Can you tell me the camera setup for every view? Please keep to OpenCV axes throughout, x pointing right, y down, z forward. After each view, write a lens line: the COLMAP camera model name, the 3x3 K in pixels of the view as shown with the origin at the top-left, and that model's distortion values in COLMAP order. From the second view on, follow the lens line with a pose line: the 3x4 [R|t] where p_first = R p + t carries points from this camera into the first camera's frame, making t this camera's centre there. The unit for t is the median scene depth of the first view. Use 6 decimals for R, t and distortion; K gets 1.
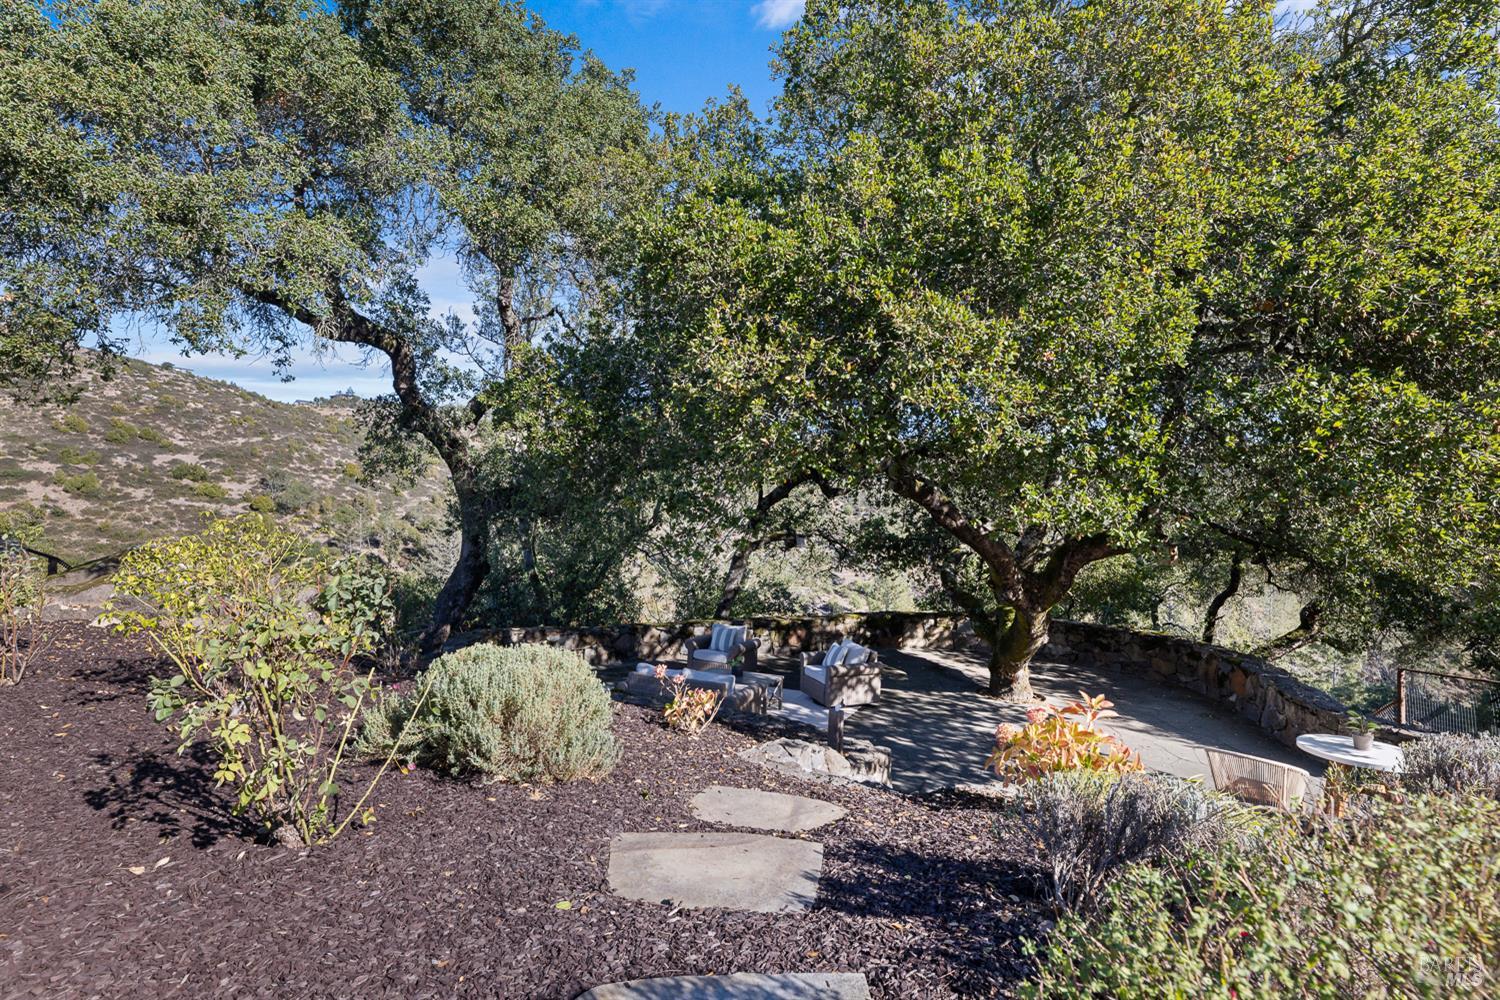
lens RADIAL K [[676.9, 0, 765.1], [0, 676.9, 502.0], [0, 0, 1]] dist [-0.001842, 0.000025]
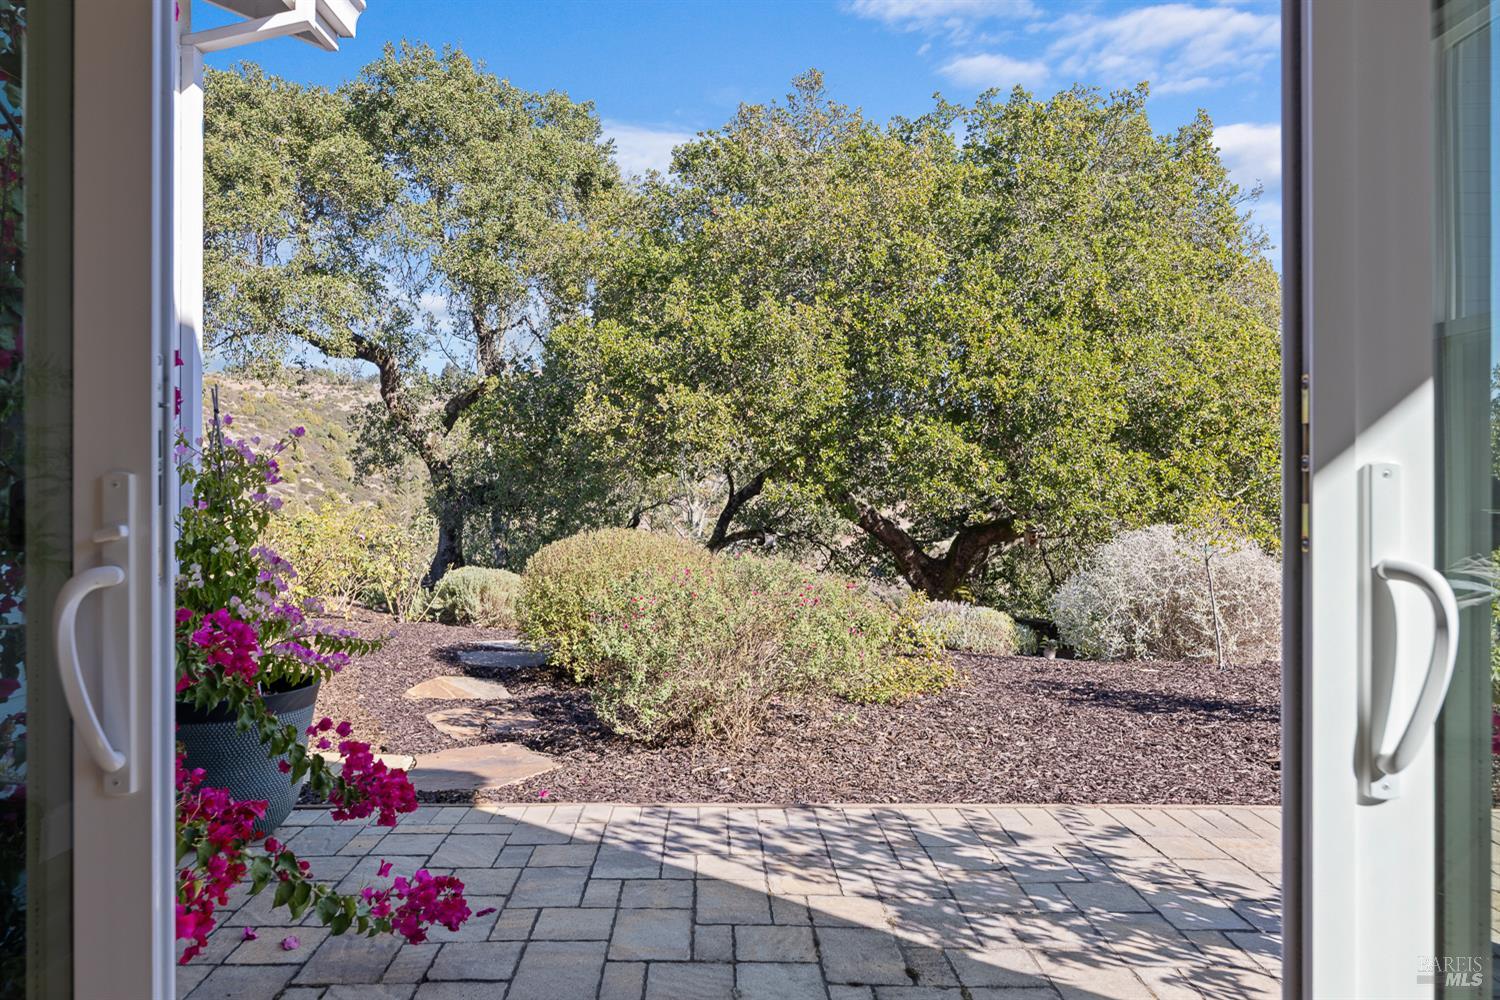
lens RADIAL K [[981.9, 0, 740.8], [0, 981.9, 497.0], [0, 0, 1]] dist [-0.008107, 0.005564]
pose [[0.994809, -0.002678, -0.101729, 0.203806], [0.001577, 0.999939, -0.010909, 0.016649], [0.101752, 0.010692, 0.994752, -0.547676]]
